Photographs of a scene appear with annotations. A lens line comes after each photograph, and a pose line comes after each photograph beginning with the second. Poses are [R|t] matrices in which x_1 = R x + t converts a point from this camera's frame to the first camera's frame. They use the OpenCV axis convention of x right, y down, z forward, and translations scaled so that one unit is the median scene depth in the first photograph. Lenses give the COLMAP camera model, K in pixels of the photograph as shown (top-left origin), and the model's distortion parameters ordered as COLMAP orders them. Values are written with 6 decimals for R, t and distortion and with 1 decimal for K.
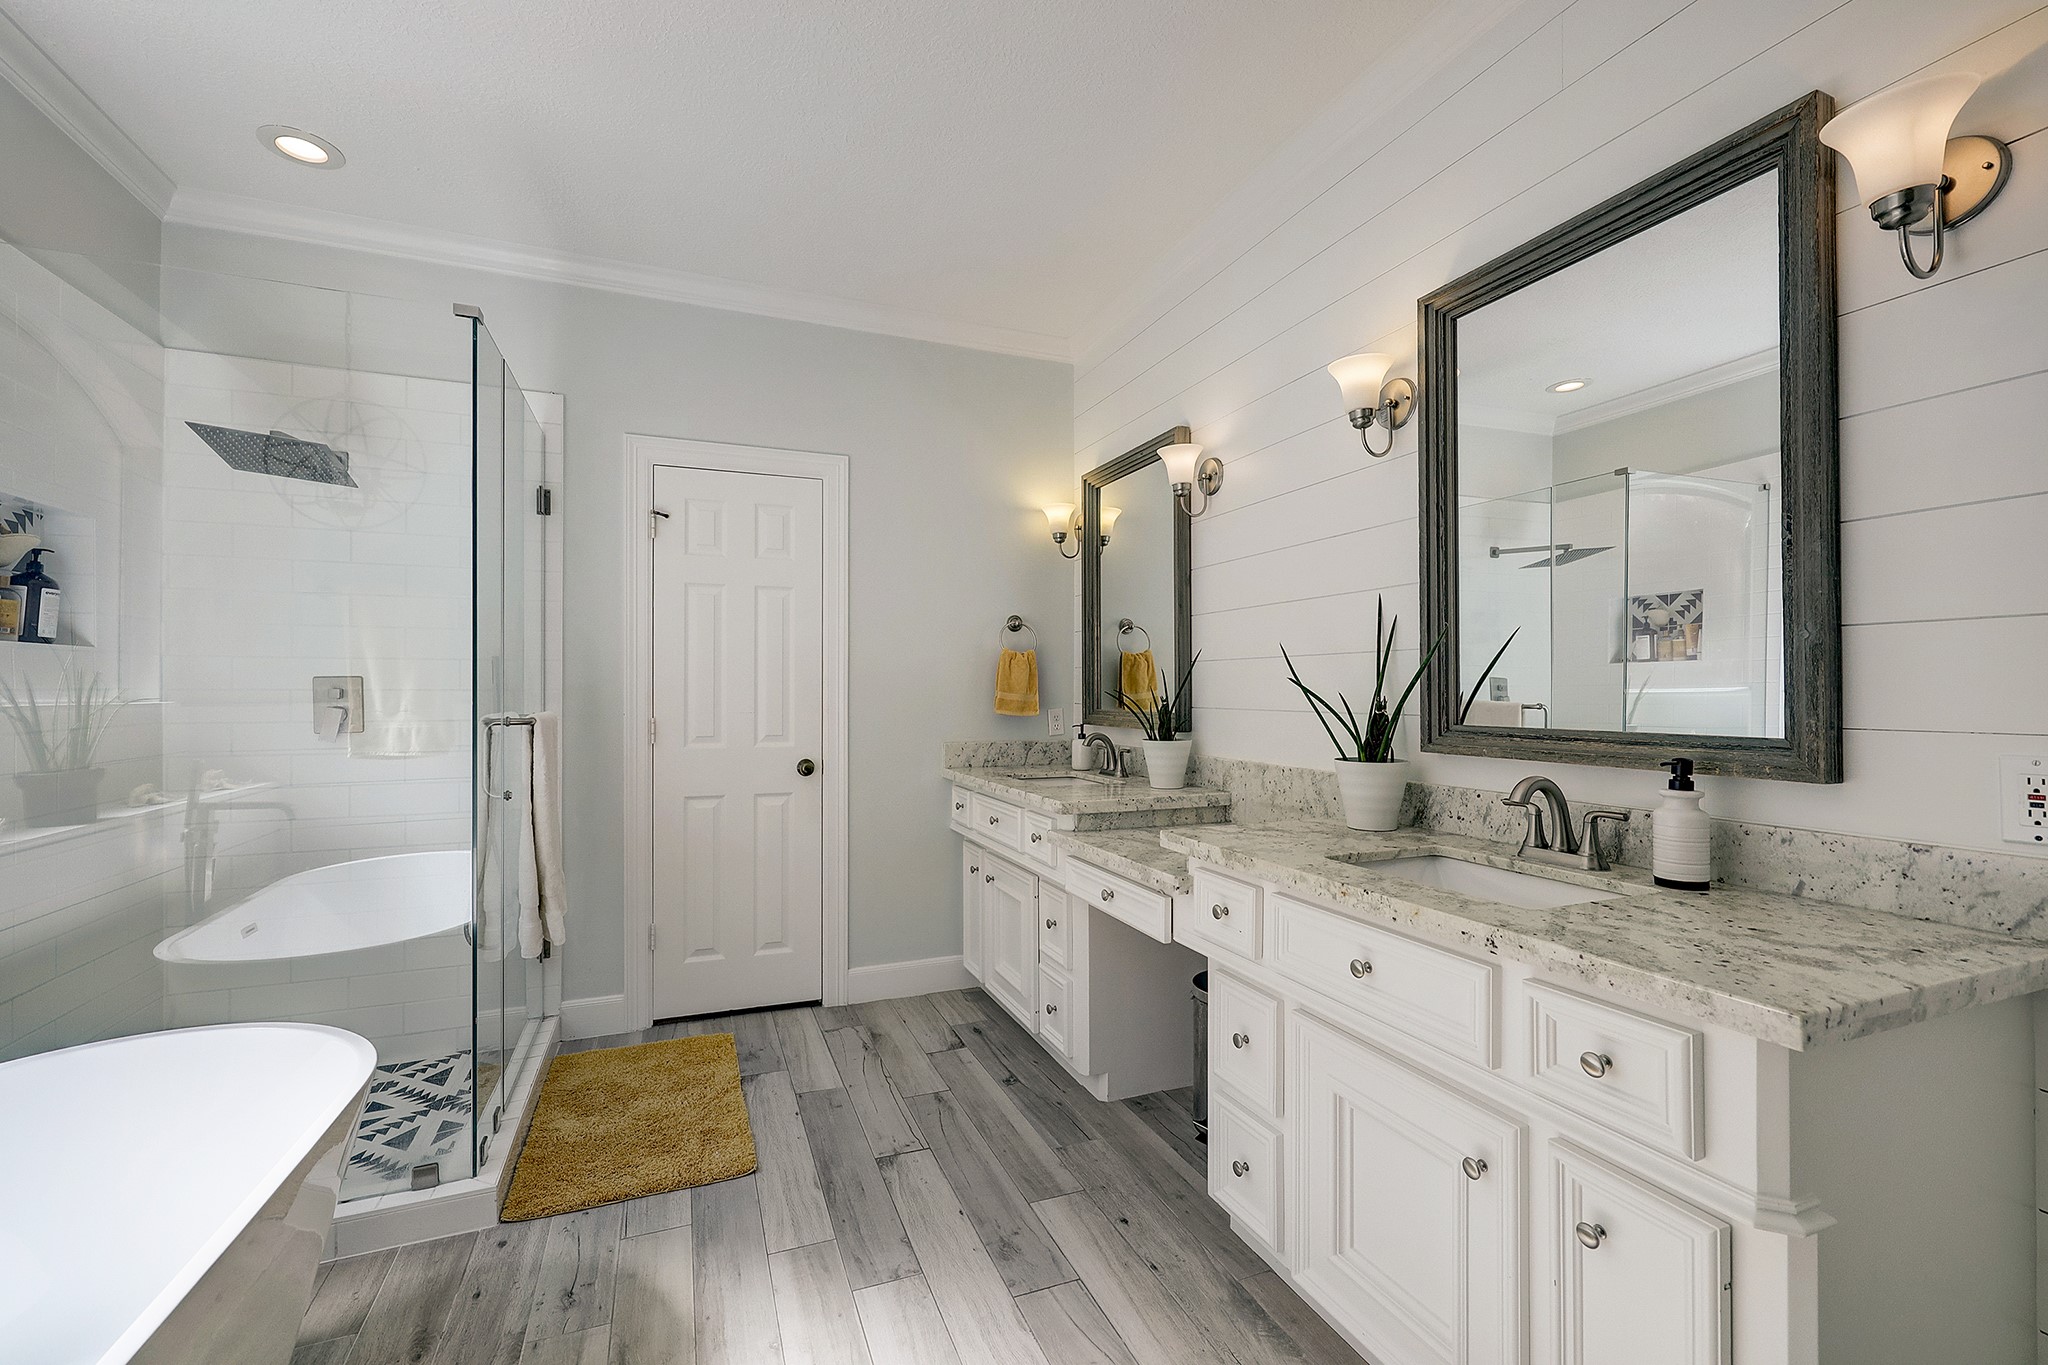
lens RADIAL K [[826.2, 0, 1024.0], [0, 826.2, 682.5], [0, 0, 1]] dist [-0.006759, 0.000080]
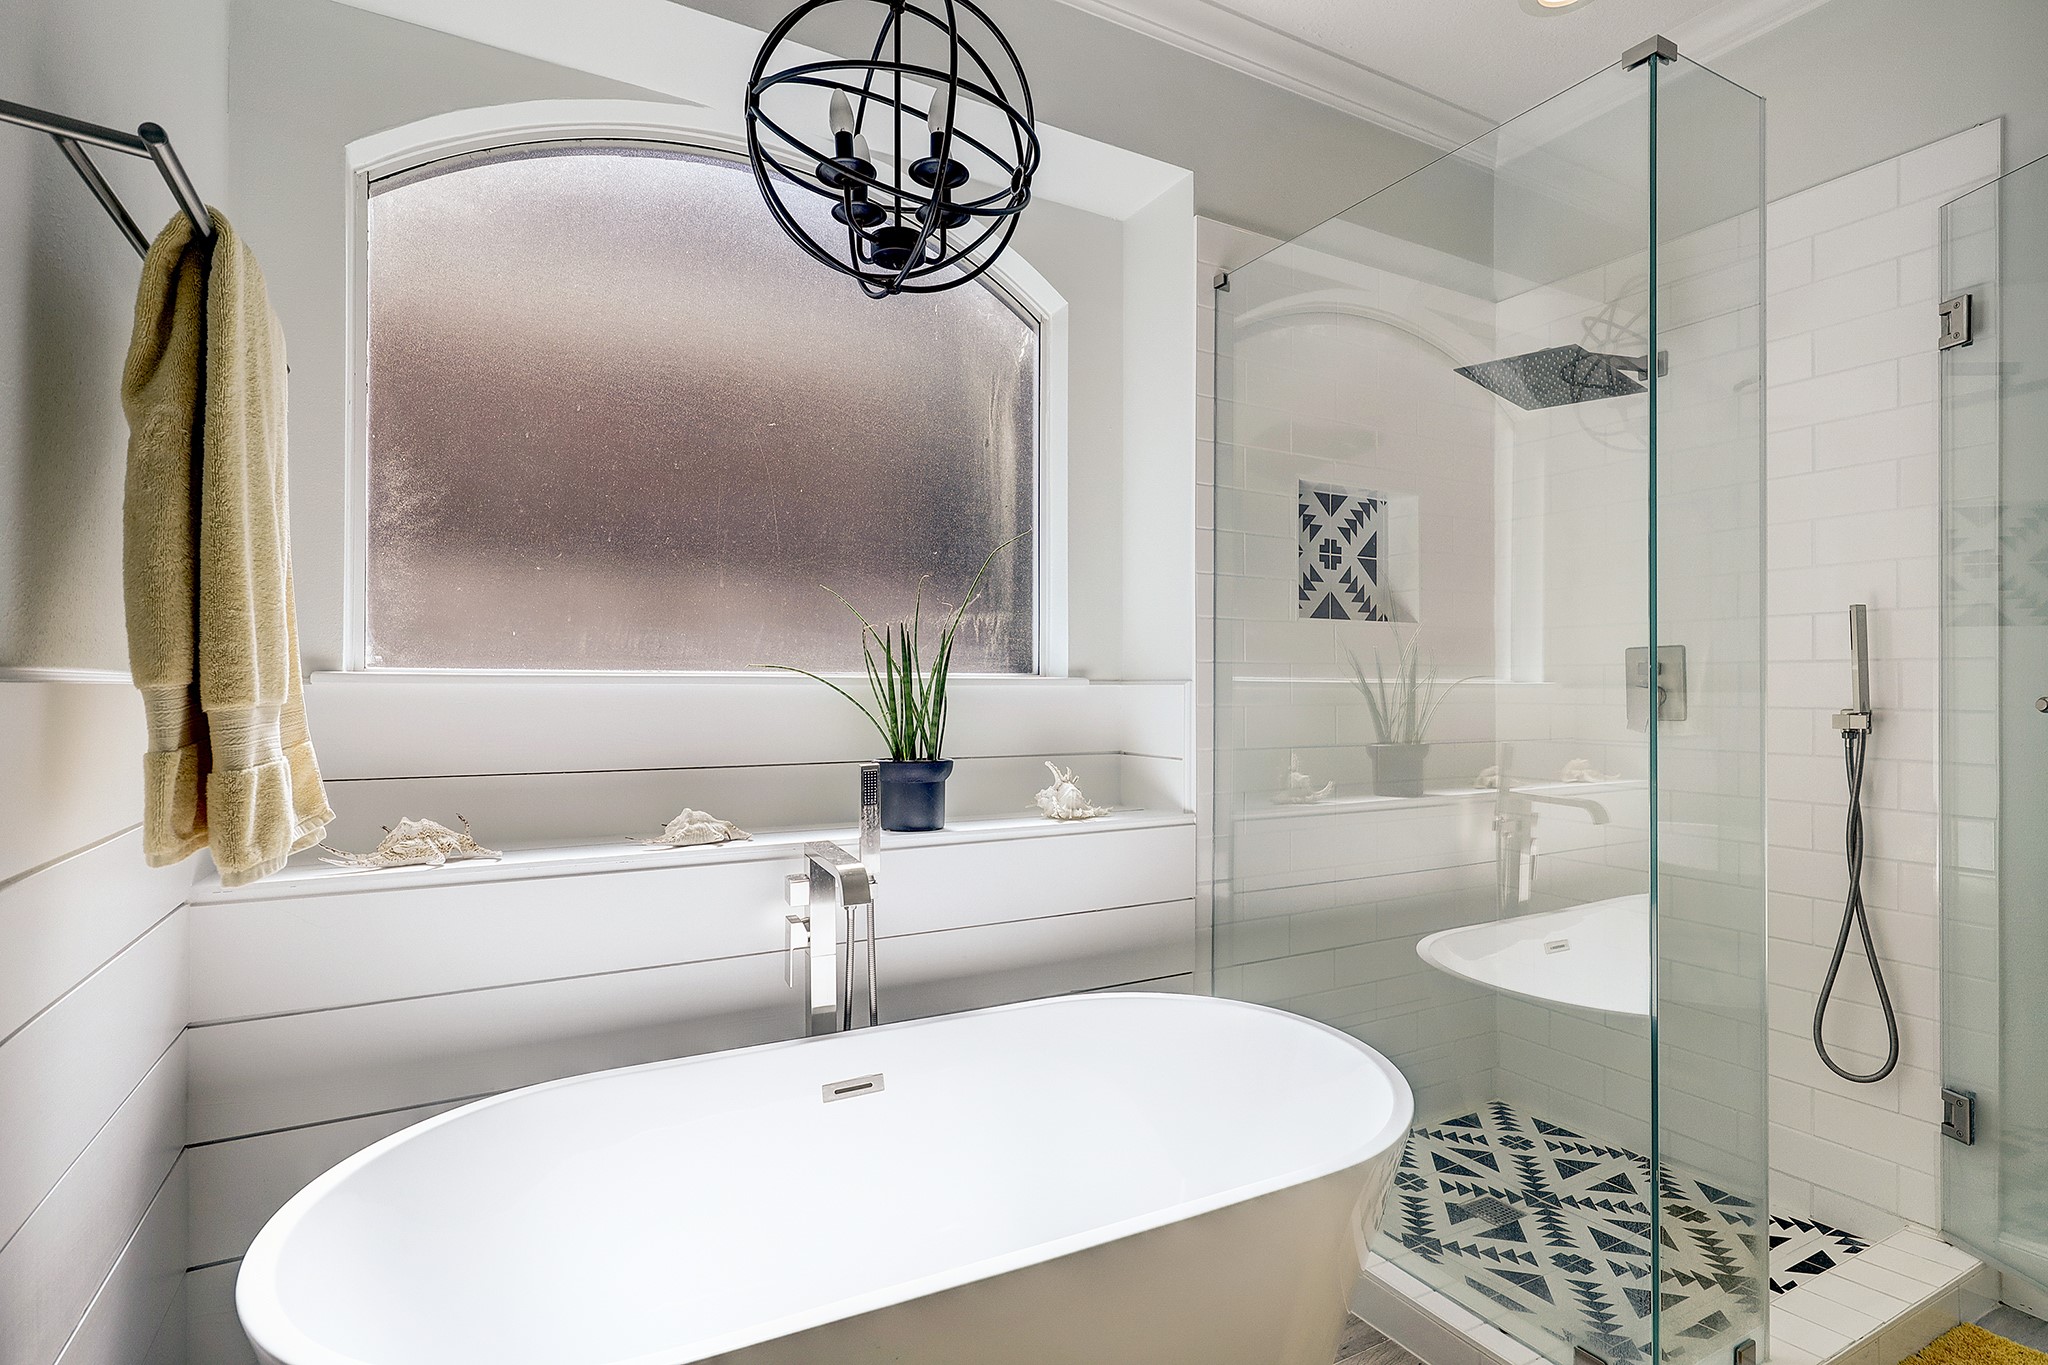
lens RADIAL K [[1003.1, 0, 1024.0], [0, 1003.1, 682.5], [0, 0, 1]] dist [0.000821, -0.000029]
pose [[0.111758, -0.005603, -0.993720, 0.029727], [0.014676, 0.999884, -0.003987, 0.023513], [0.993627, -0.014138, 0.111828, 0.338033]]
